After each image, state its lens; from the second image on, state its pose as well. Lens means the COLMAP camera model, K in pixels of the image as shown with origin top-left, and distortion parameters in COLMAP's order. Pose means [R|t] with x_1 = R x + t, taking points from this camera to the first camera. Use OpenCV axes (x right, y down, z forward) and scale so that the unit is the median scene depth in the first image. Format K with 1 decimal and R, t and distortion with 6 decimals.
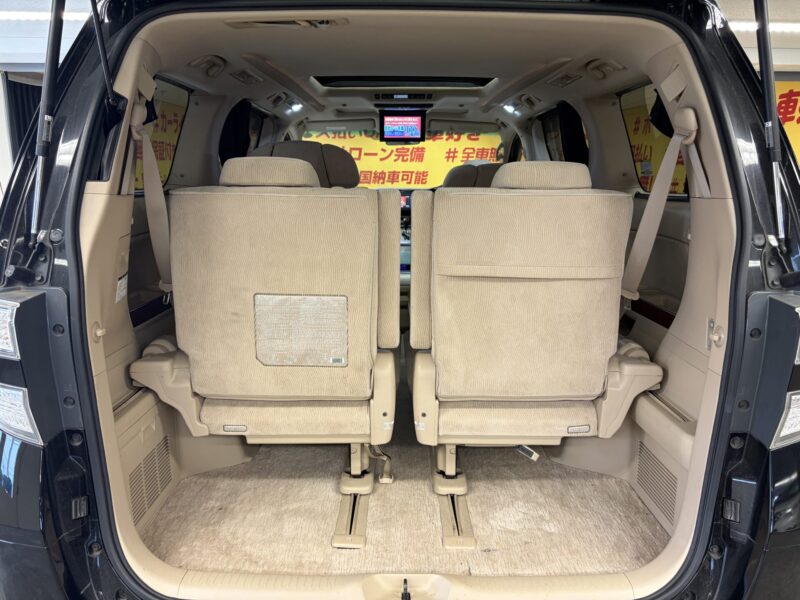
lens RADIAL K [[610.1, 0, 398.9], [0, 610.1, 300.2], [0, 0, 1]] dist [0.020395, -0.024566]
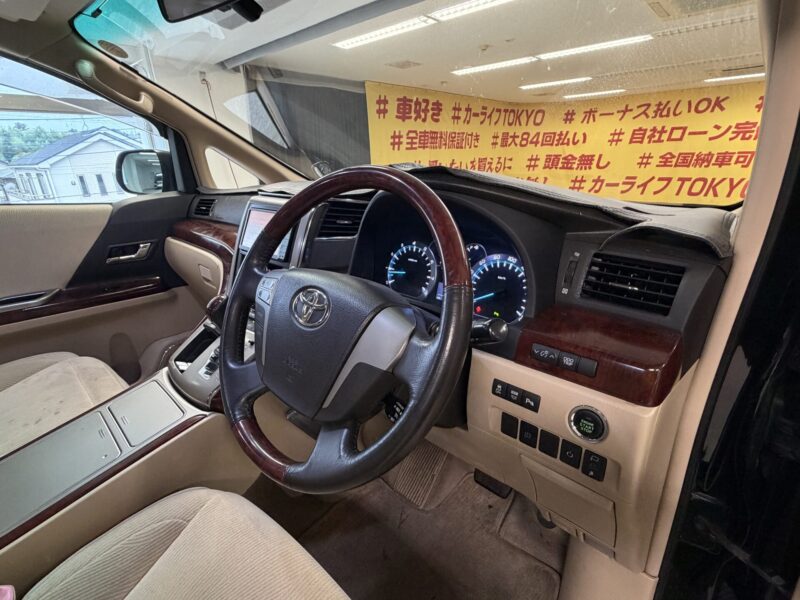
lens RADIAL K [[384.0, 0, 395.5], [0, 384.0, 299.5], [0, 0, 1]] dist [-0.007977, 0.001854]
pose [[0.720172, 0.216840, -0.659039, 0.056493], [-0.120699, 0.974577, 0.188765, -0.053580], [0.683216, -0.056398, 0.728035, 0.275748]]
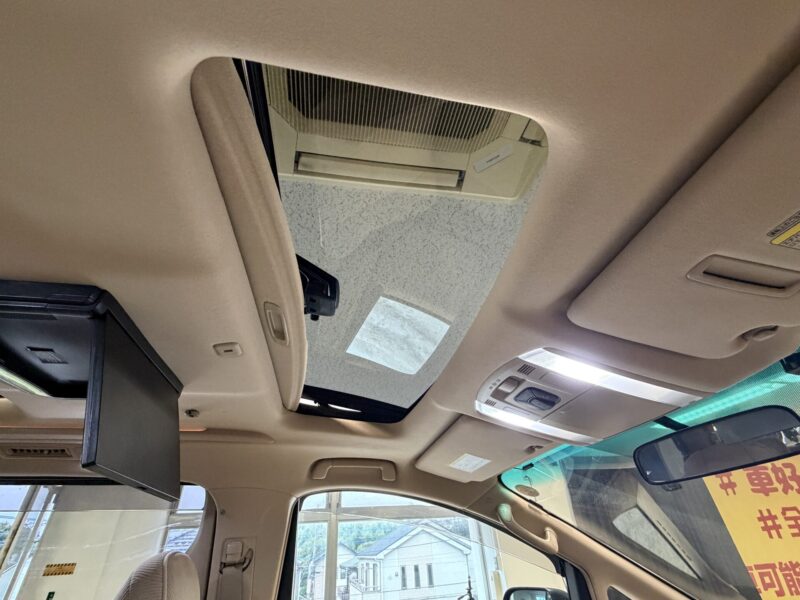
lens RADIAL K [[369.0, 0, 401.8], [0, 369.0, 301.3], [0, 0, 1]] dist [0.000295, 0.001586]
pose [[0.142443, -0.571701, -0.808002, 0.040281], [-0.168792, 0.790339, -0.588960, -0.061440], [0.975305, 0.220277, 0.016080, 0.259105]]
